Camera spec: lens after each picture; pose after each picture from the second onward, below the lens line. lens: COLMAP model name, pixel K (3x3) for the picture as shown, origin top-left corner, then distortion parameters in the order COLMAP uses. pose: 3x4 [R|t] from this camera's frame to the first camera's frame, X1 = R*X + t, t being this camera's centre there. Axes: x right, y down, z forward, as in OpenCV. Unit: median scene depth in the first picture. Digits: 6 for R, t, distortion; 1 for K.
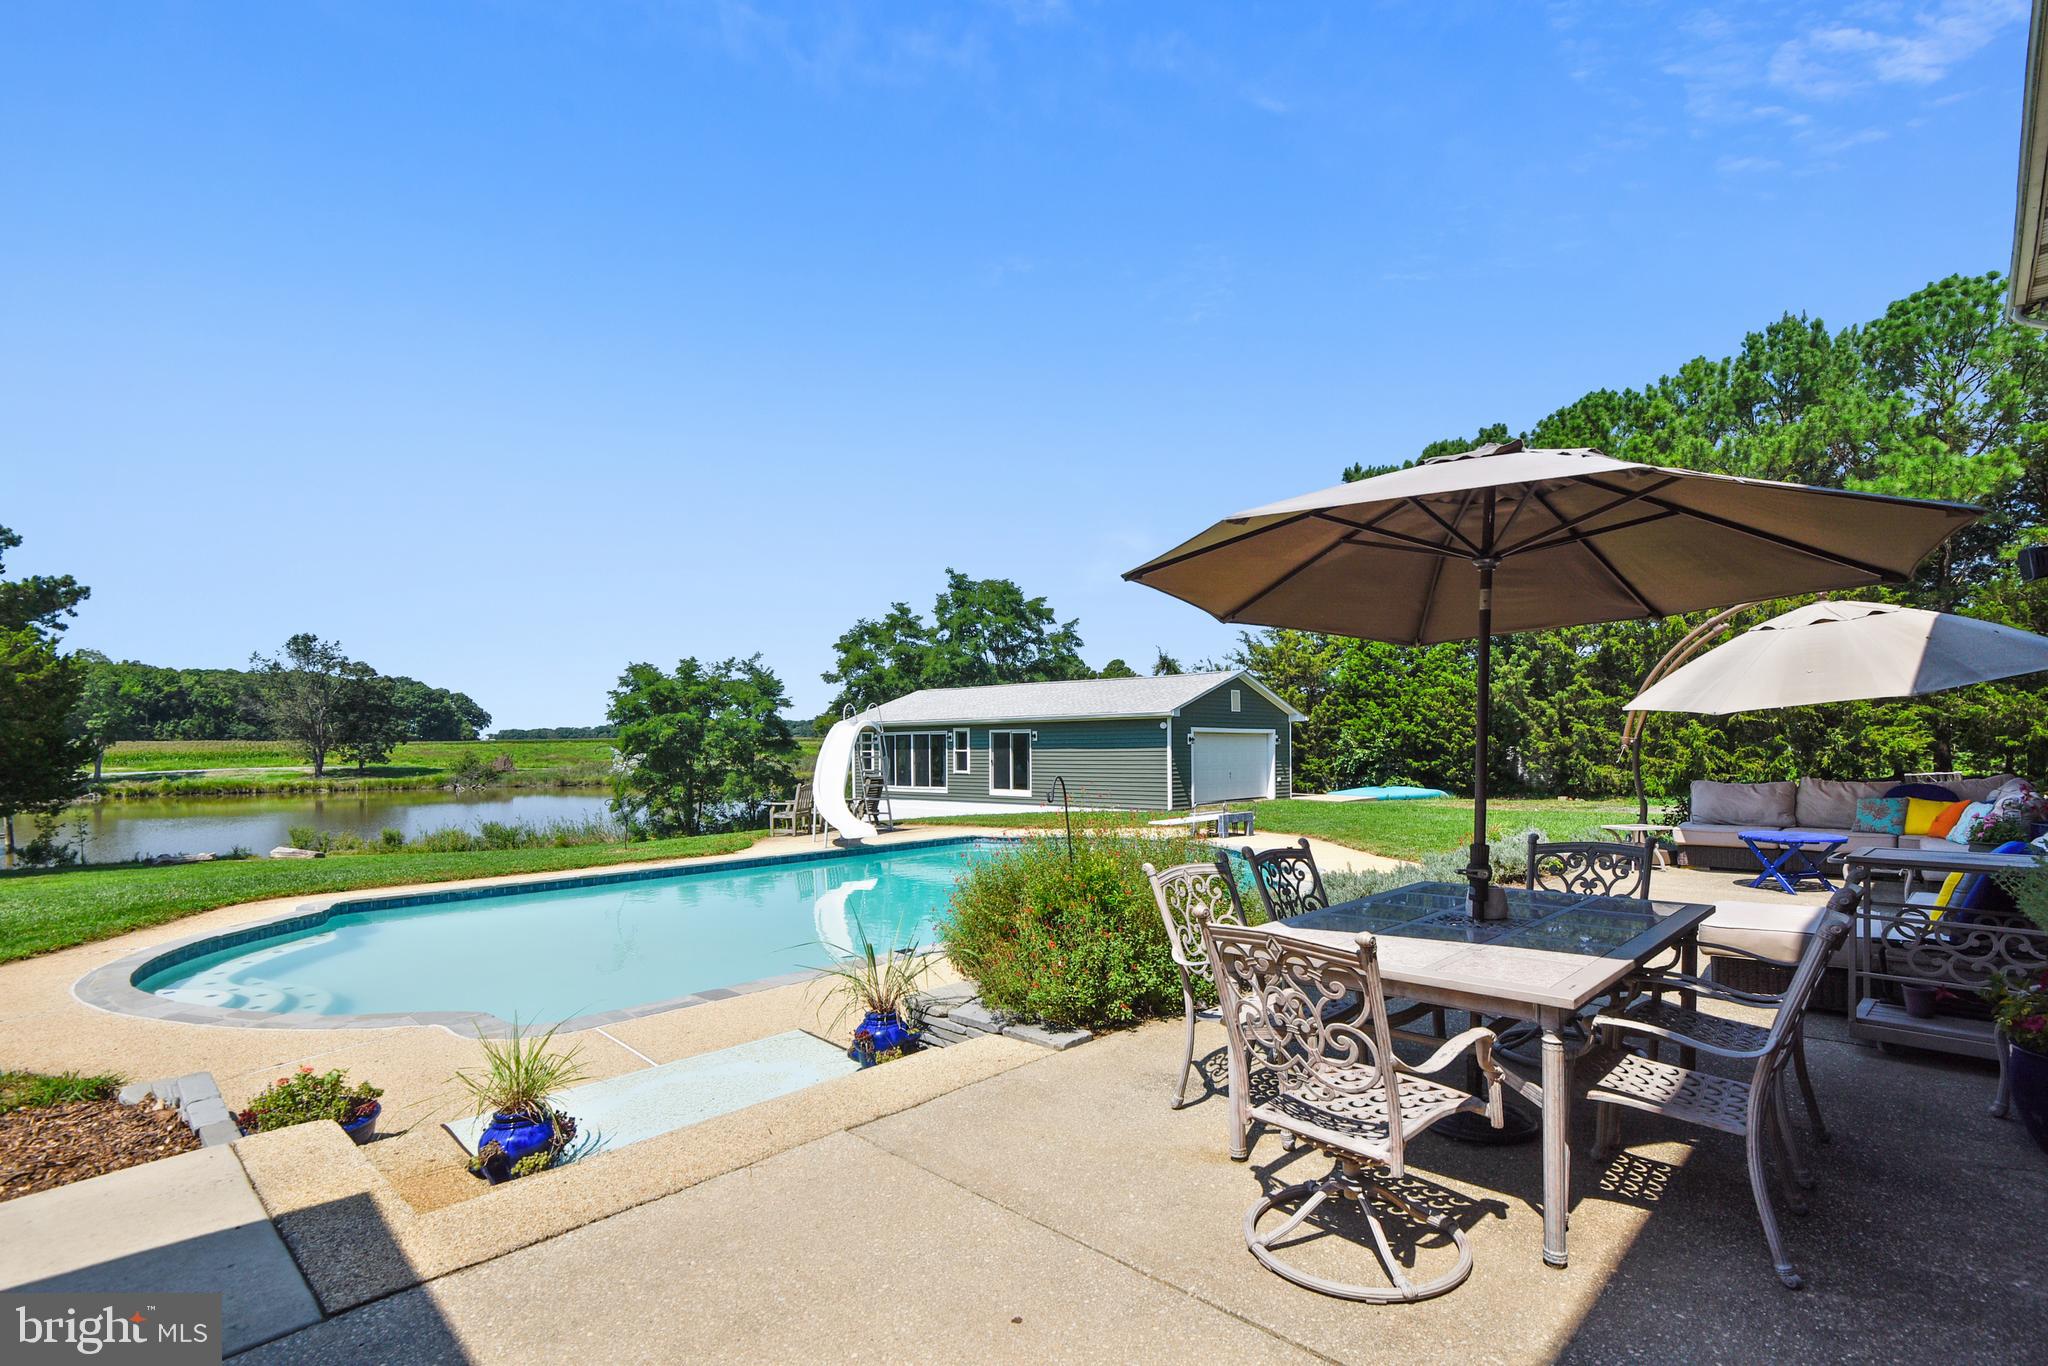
lens RADIAL K [[941.2, 0, 1055.1], [0, 941.2, 759.6], [0, 0, 1]] dist [0.018340, -0.015410]
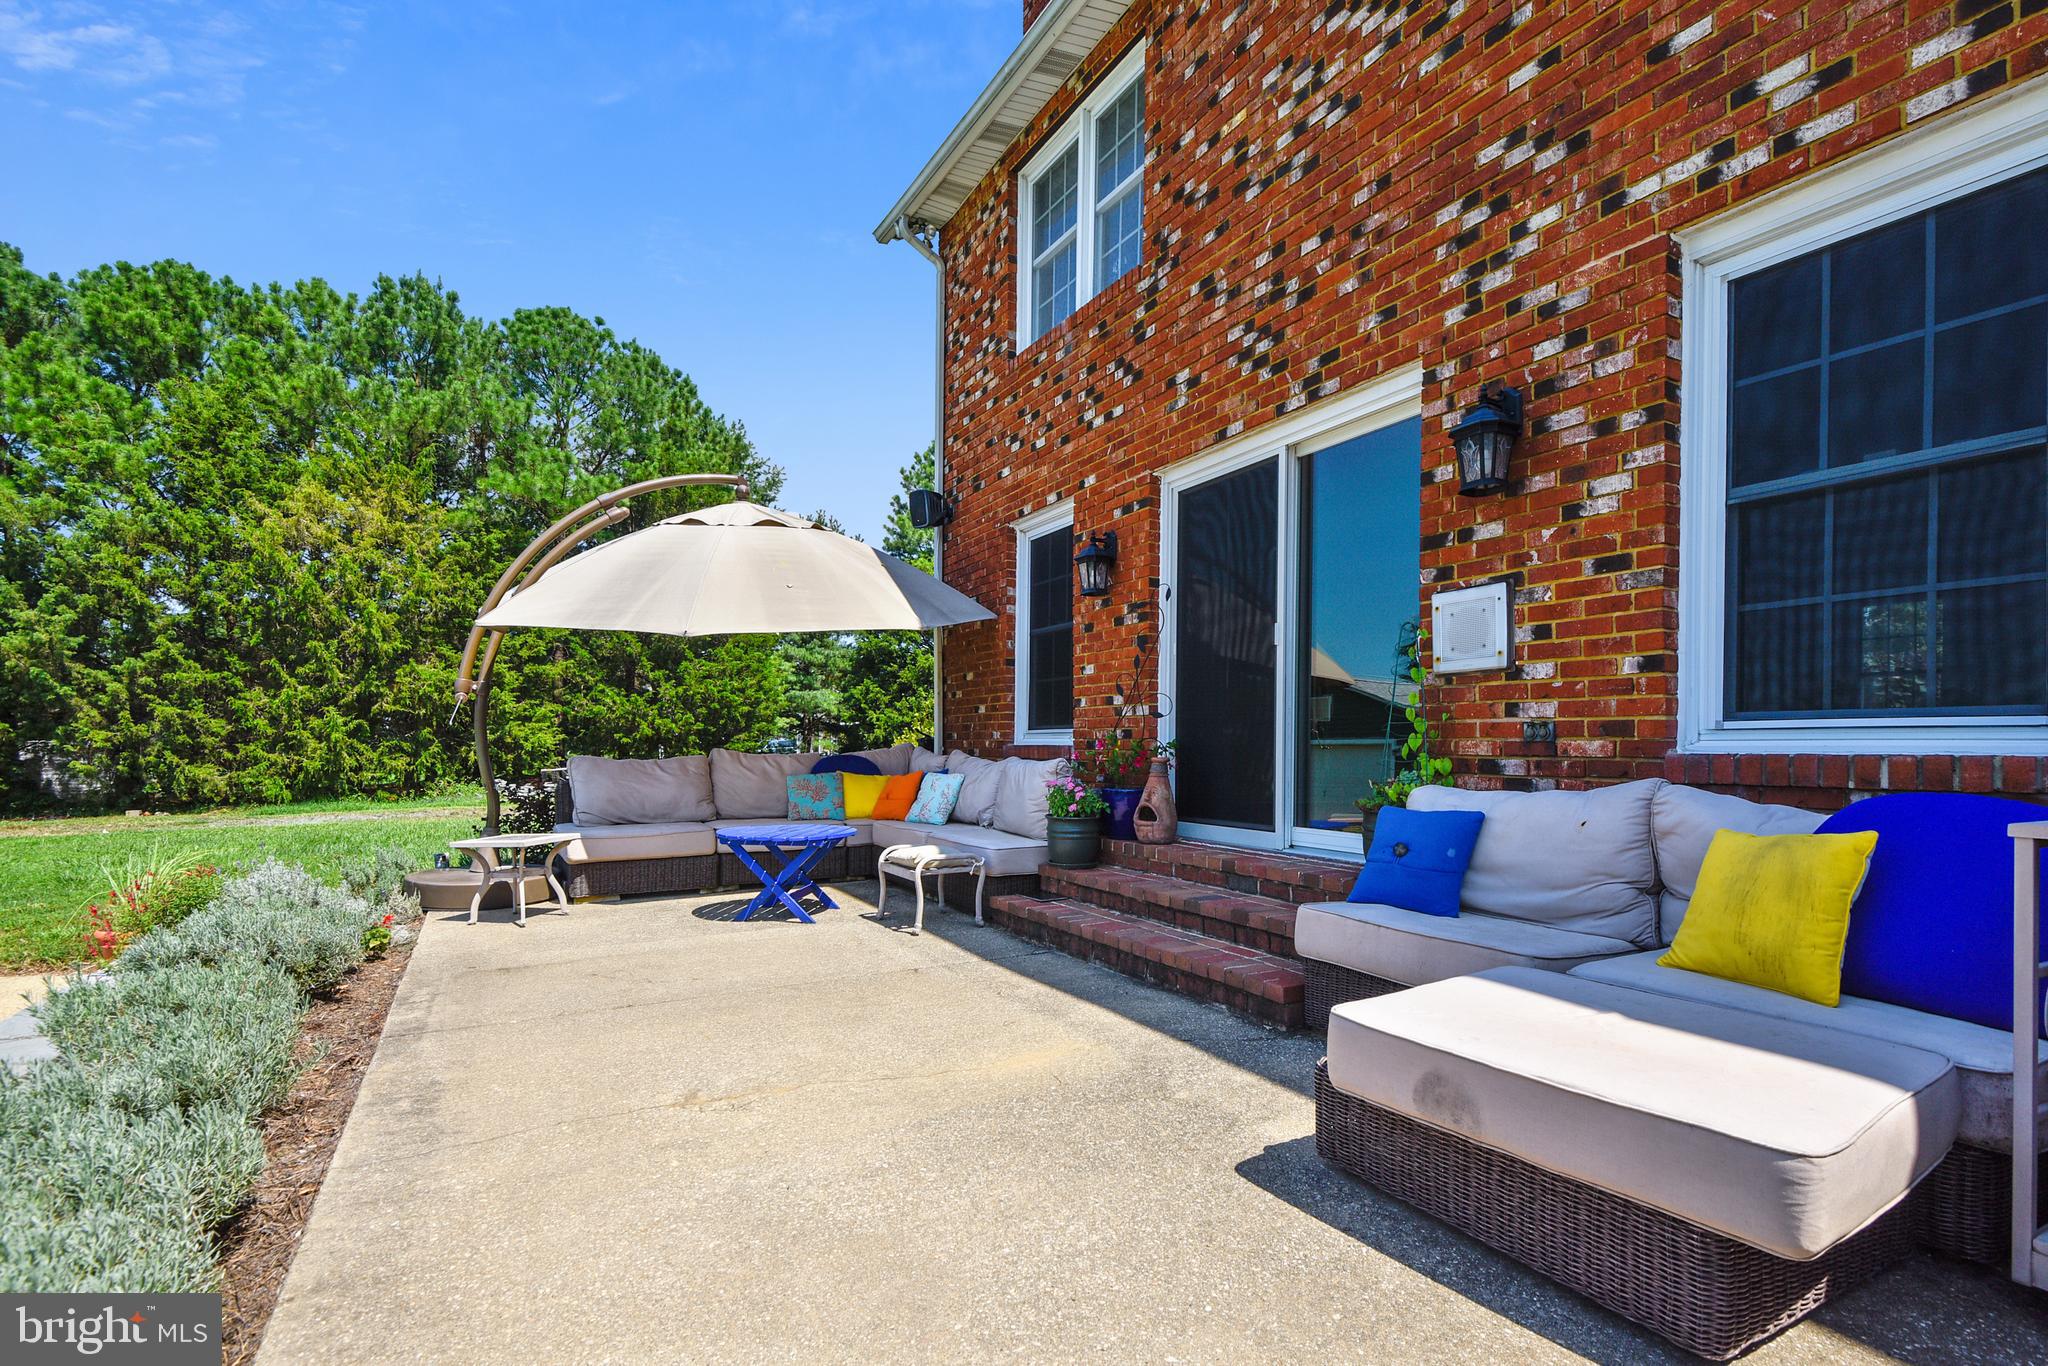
lens RADIAL K [[945.5, 0, 1025.6], [0, 945.5, 747.5], [0, 0, 1]] dist [0.031538, -0.023489]
pose [[0.284956, 0.009616, 0.958492, 0.054244], [0.010765, 0.999855, -0.013232, 0.008942], [-0.958480, 0.014089, 0.284811, 0.176374]]
